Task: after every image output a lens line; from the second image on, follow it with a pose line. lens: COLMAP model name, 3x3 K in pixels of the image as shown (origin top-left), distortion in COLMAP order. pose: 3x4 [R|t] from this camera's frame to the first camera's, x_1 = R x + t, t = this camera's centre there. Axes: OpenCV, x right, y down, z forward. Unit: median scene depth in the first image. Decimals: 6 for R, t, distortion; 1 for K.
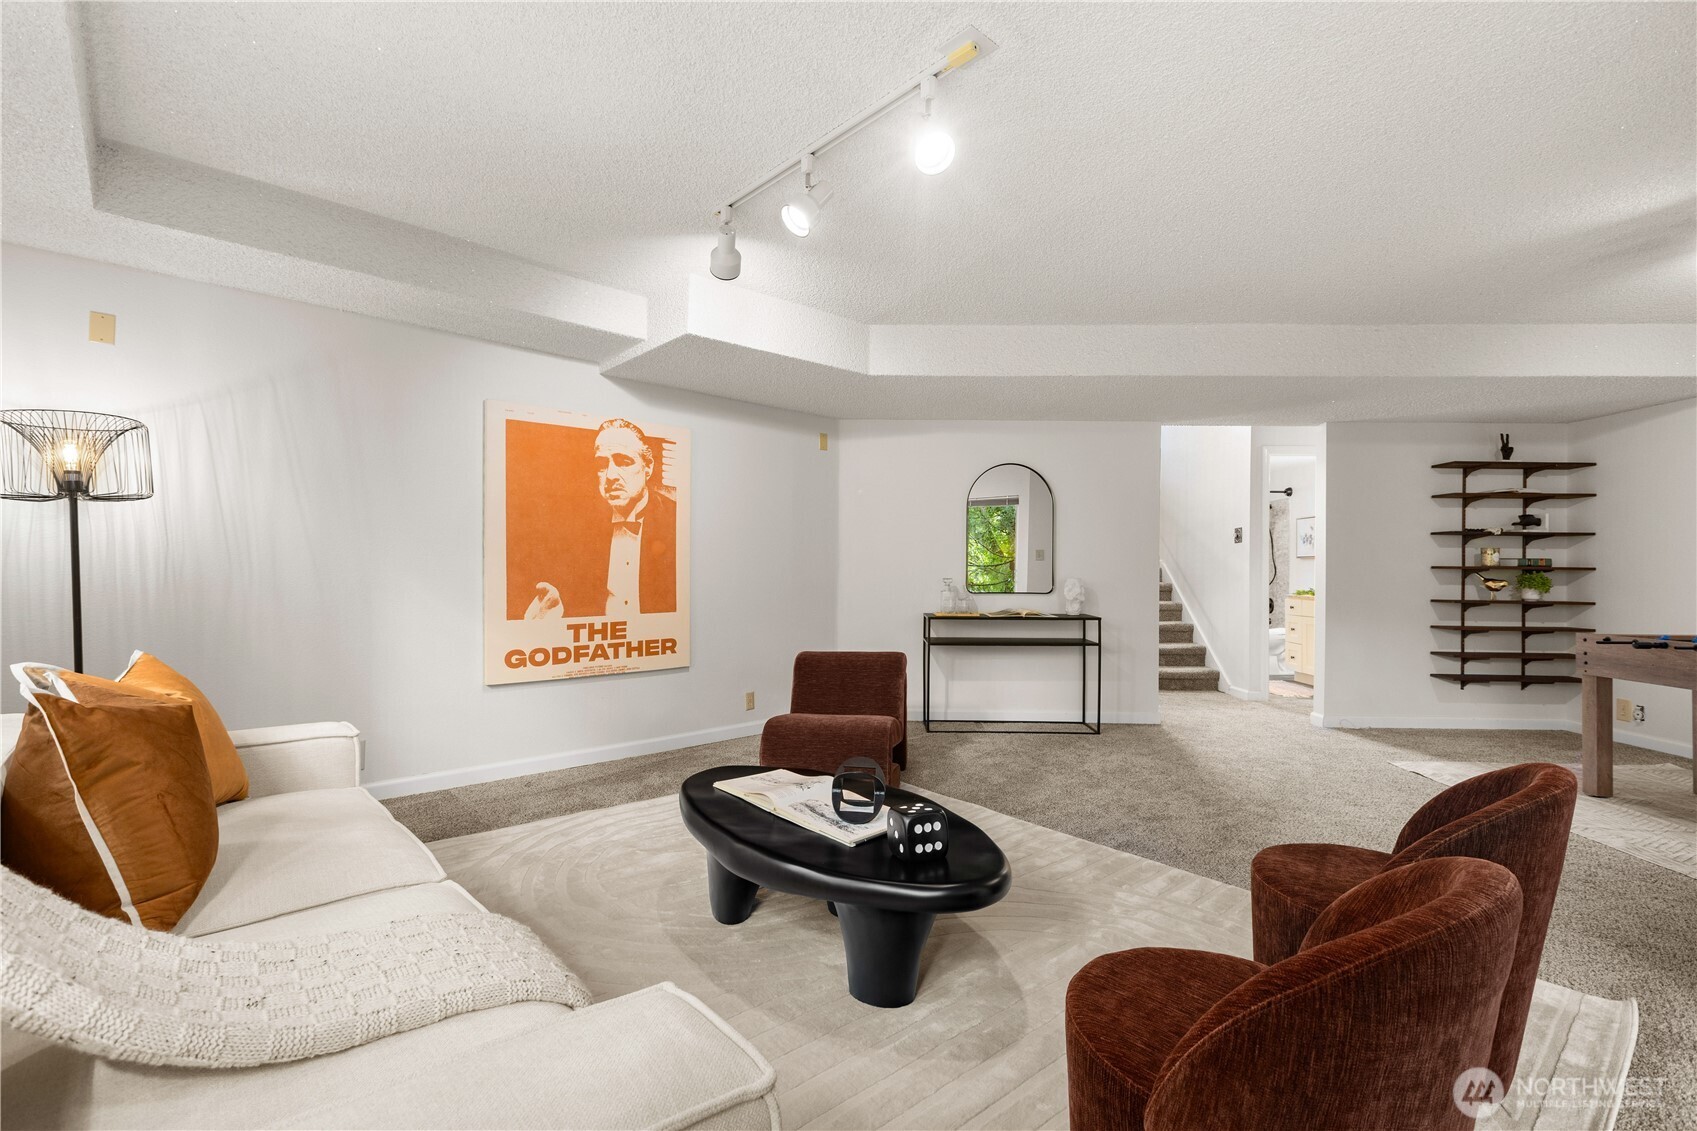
lens RADIAL K [[754.7, 0, 838.4], [0, 754.7, 565.6], [0, 0, 1]] dist [-0.000692, -0.000704]
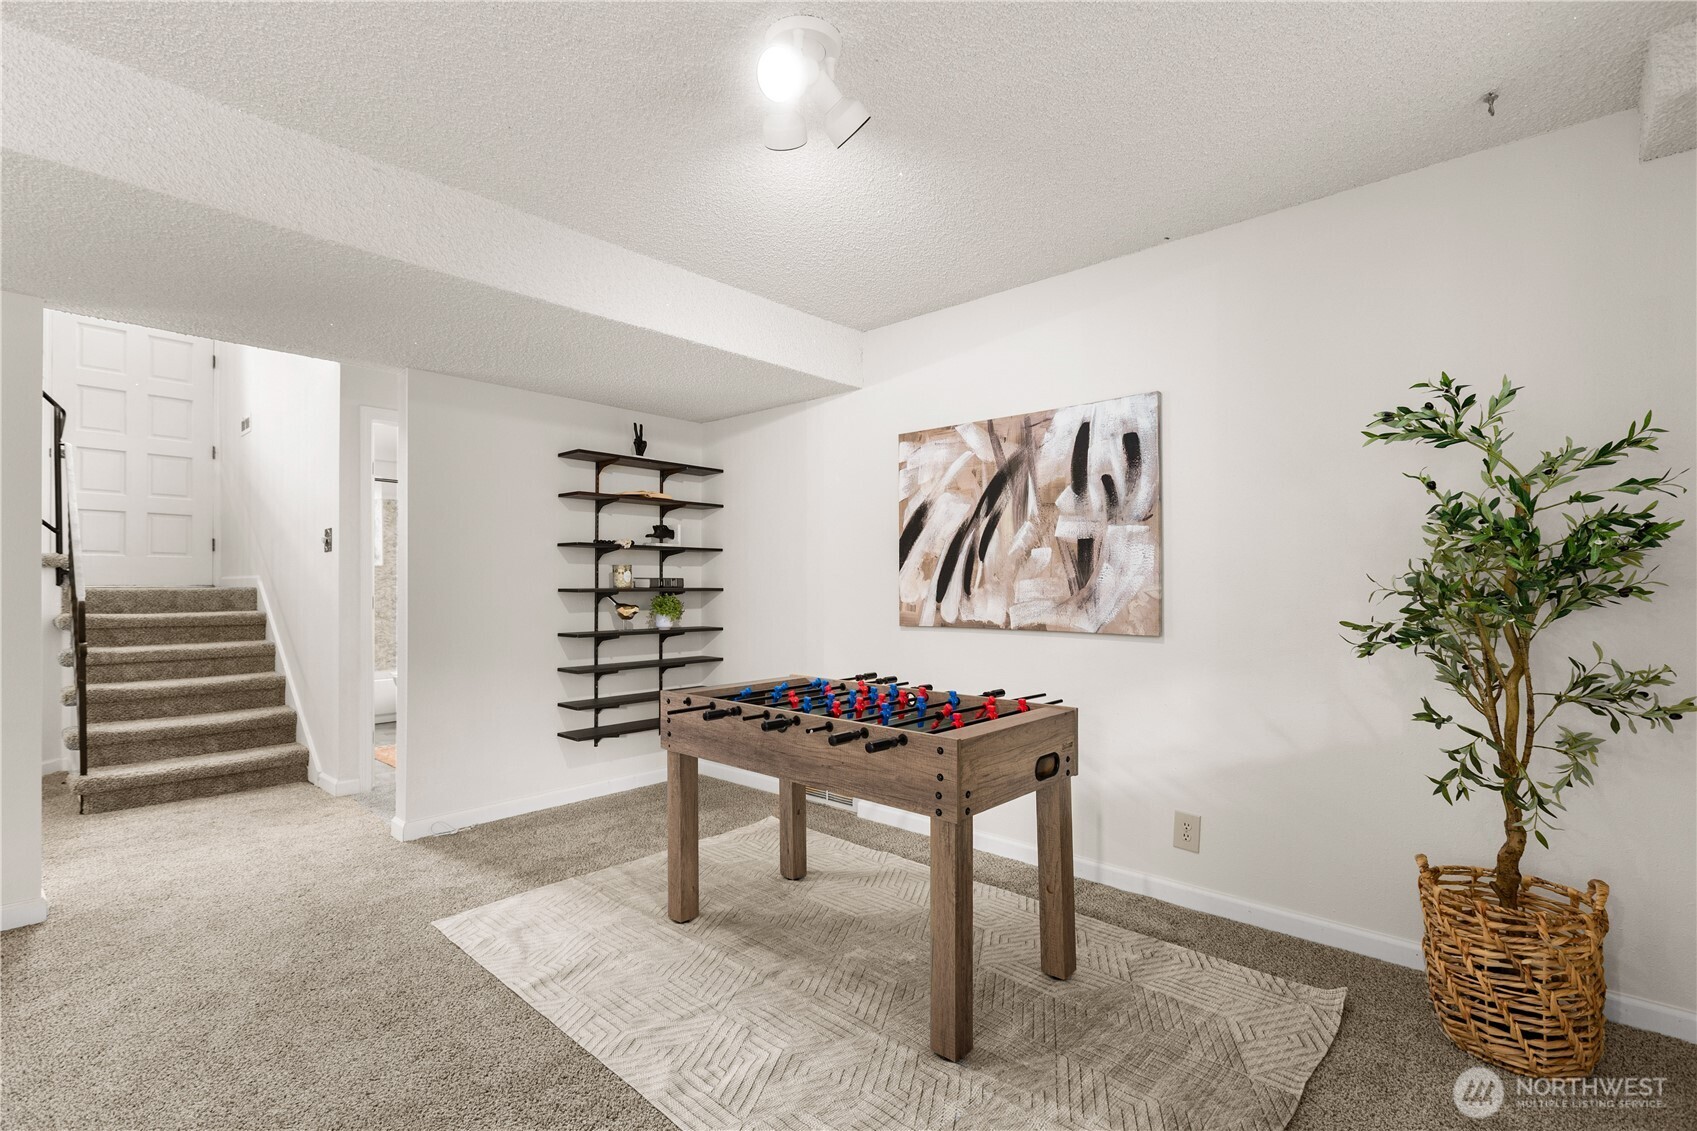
lens RADIAL K [[754.7, 0, 868.5], [0, 754.7, 575.7], [0, 0, 1]] dist [-0.000692, -0.000704]
pose [[0.625109, -0.005750, 0.780516, 0.401420], [0.003739, 0.999983, 0.004372, -0.014125], [-0.780528, 0.000186, 0.625120, 0.299154]]
